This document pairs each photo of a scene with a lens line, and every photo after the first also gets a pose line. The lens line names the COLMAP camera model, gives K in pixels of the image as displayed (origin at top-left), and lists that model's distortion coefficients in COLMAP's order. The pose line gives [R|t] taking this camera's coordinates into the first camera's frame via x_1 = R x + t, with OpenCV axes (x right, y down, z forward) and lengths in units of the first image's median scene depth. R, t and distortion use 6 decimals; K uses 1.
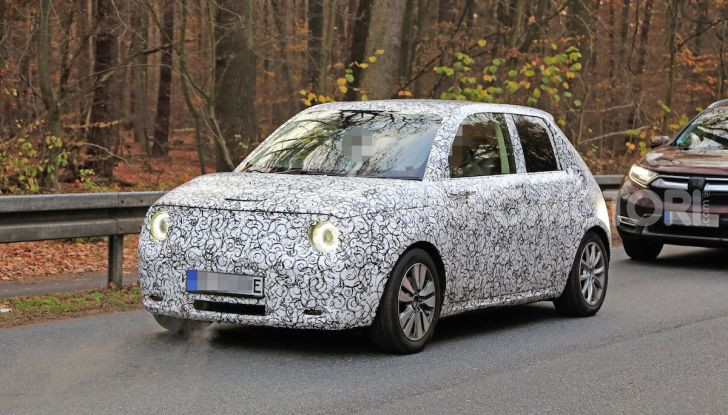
lens RADIAL K [[1540.4, 0, 370.9], [0, 1540.4, 242.4], [0, 0, 1]] dist [0.564343, 0.000000]
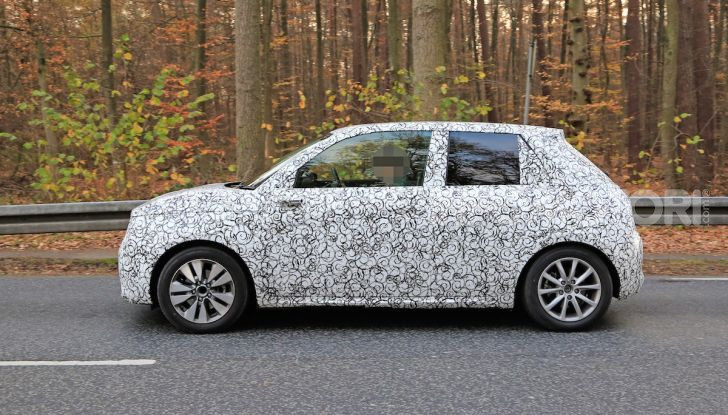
lens RADIAL K [[749.2, 0, 362.6], [0, 749.2, 212.8], [0, 0, 1]] dist [0.002846, 0.000000]
pose [[0.534407, 0.023254, -0.844907, 0.576464], [-0.048234, 0.998832, -0.003018, -0.025370], [0.843850, 0.042366, 0.534904, 0.777570]]
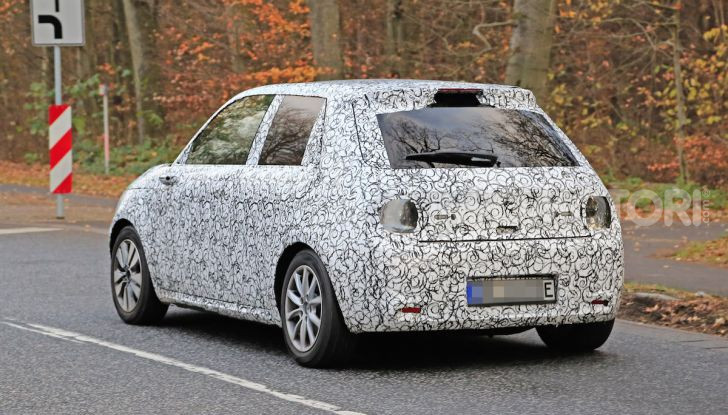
lens RADIAL K [[2121.3, 0, 366.1], [0, 2121.3, 200.6], [0, 0, 1]] dist [0.687915, 0.000000]
pose [[-0.533270, 0.013661, -0.845835, 1.188148], [-0.068036, 0.995938, 0.058980, -0.111389], [0.843205, 0.089000, -0.530174, 1.898165]]
